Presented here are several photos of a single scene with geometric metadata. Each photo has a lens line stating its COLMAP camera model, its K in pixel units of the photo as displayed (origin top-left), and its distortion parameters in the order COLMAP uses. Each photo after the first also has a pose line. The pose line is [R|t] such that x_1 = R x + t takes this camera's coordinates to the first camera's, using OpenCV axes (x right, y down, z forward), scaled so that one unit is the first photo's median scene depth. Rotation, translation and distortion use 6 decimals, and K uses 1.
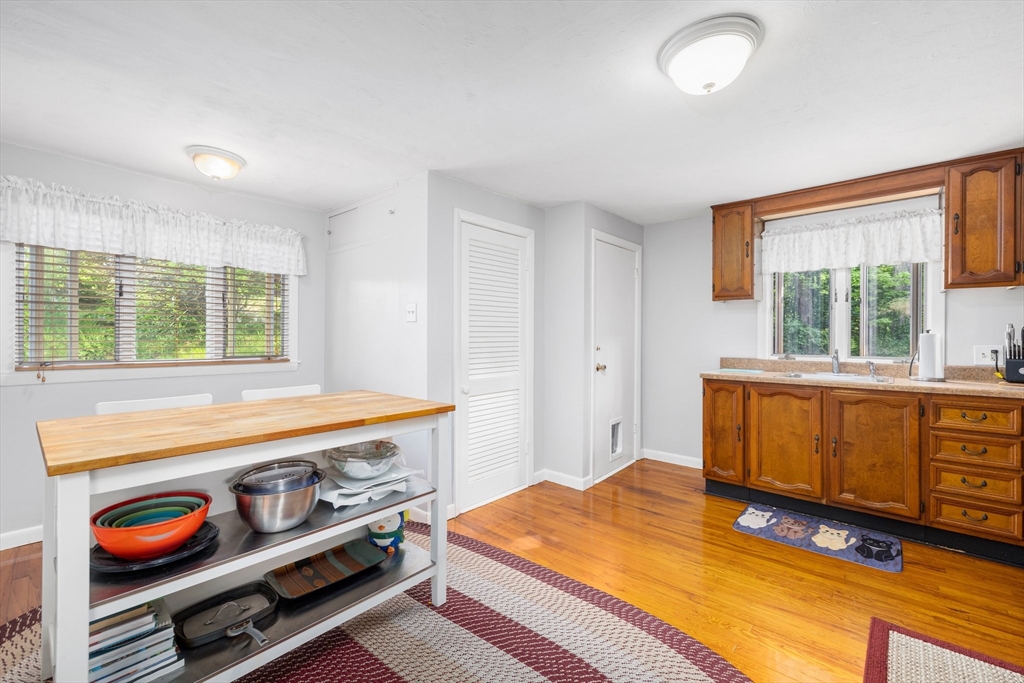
lens RADIAL K [[436.3, 0, 509.0], [0, 436.3, 336.4], [0, 0, 1]] dist [0.001041, 0.000671]
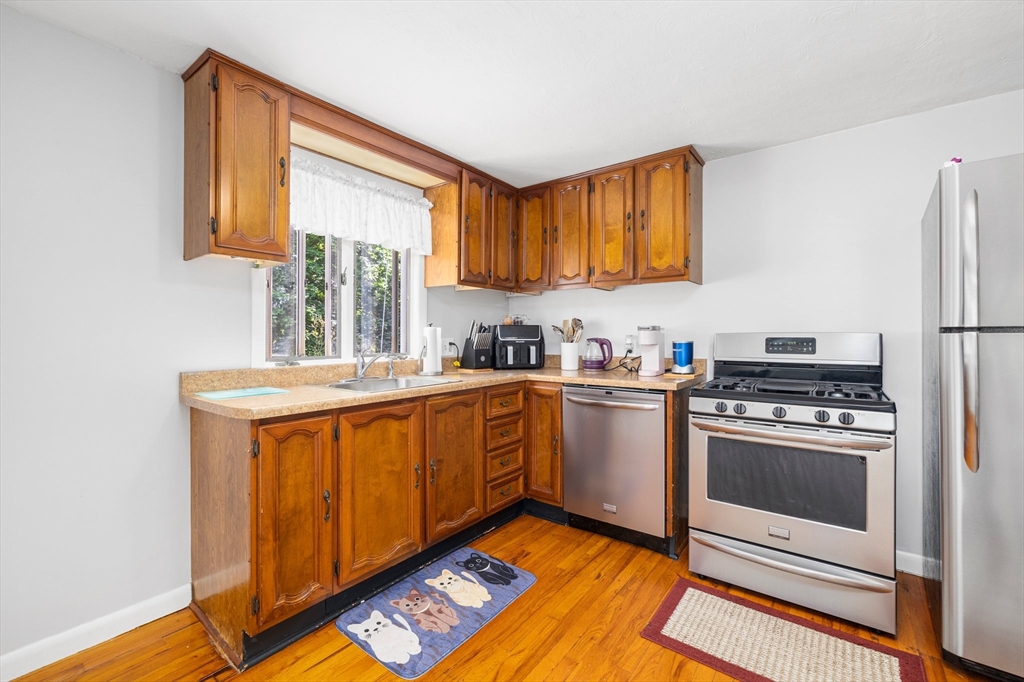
lens RADIAL K [[436.3, 0, 509.6], [0, 436.3, 336.5], [0, 0, 1]] dist [0.001041, 0.000671]
pose [[-0.079880, -0.008312, 0.996770, -0.037382], [0.002215, 0.999961, 0.008516, 0.006937], [-0.996802, 0.002888, -0.079859, 0.936201]]
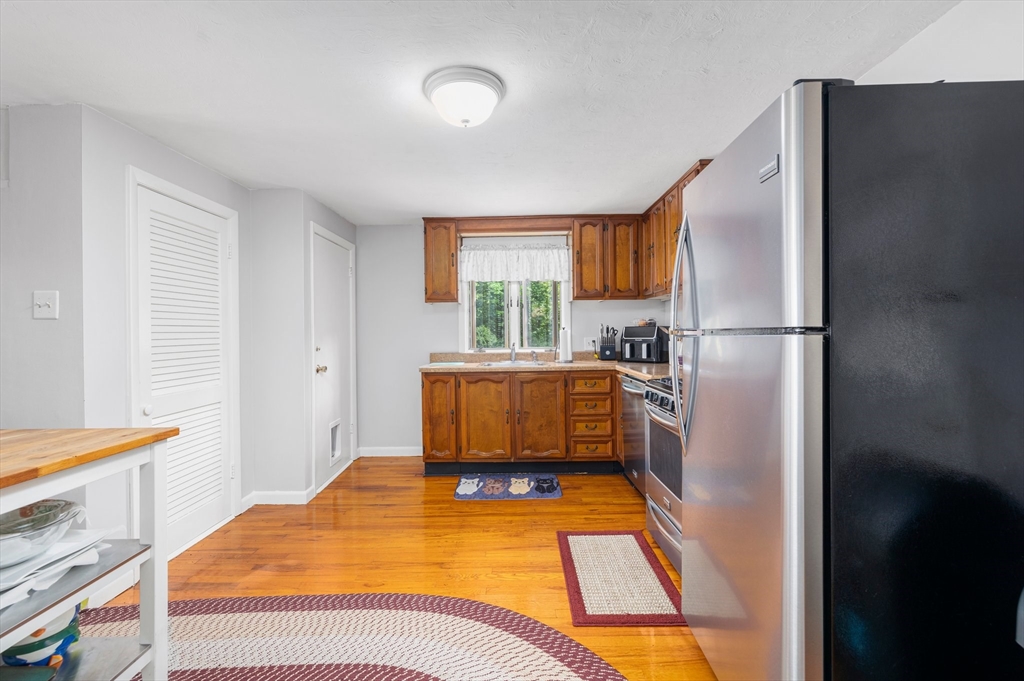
lens RADIAL K [[436.3, 0, 510.8], [0, 436.3, 333.0], [0, 0, 1]] dist [0.001041, 0.000671]
pose [[0.750831, -0.012588, 0.660374, -0.139971], [0.016515, 0.999864, 0.000282, -0.000258], [-0.660288, 0.010695, 0.750937, 0.024228]]
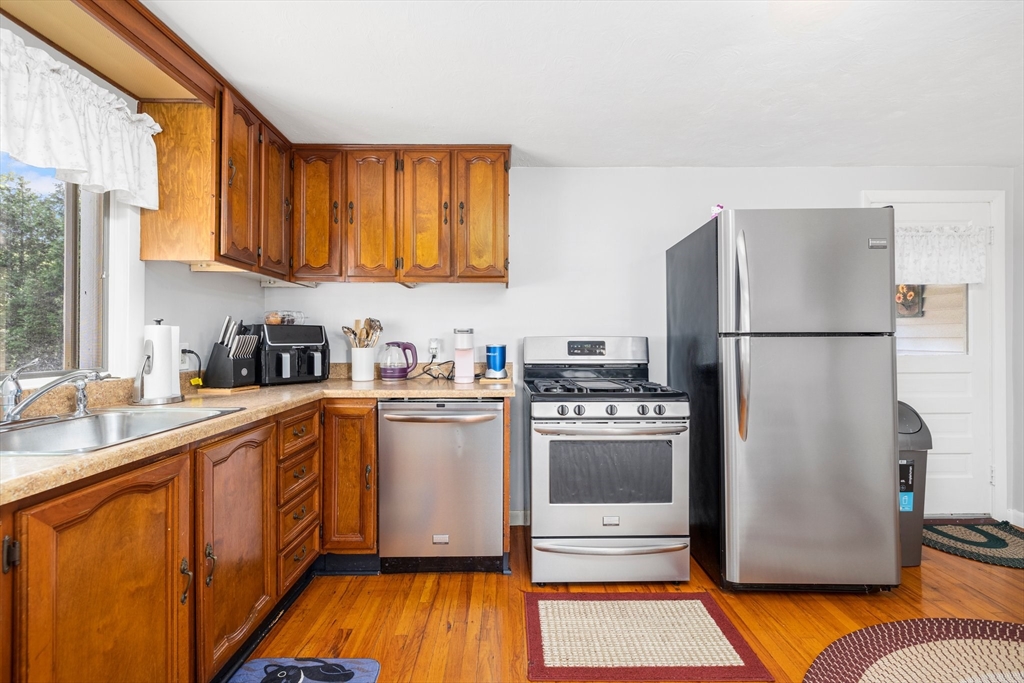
lens RADIAL K [[436.3, 0, 510.1], [0, 436.3, 338.9], [0, 0, 1]] dist [0.001041, 0.000671]
pose [[-0.676550, -0.005885, 0.736373, 0.186079], [-0.002115, 0.999979, 0.006049, 0.008080], [-0.736394, 0.002535, -0.676548, 1.092478]]
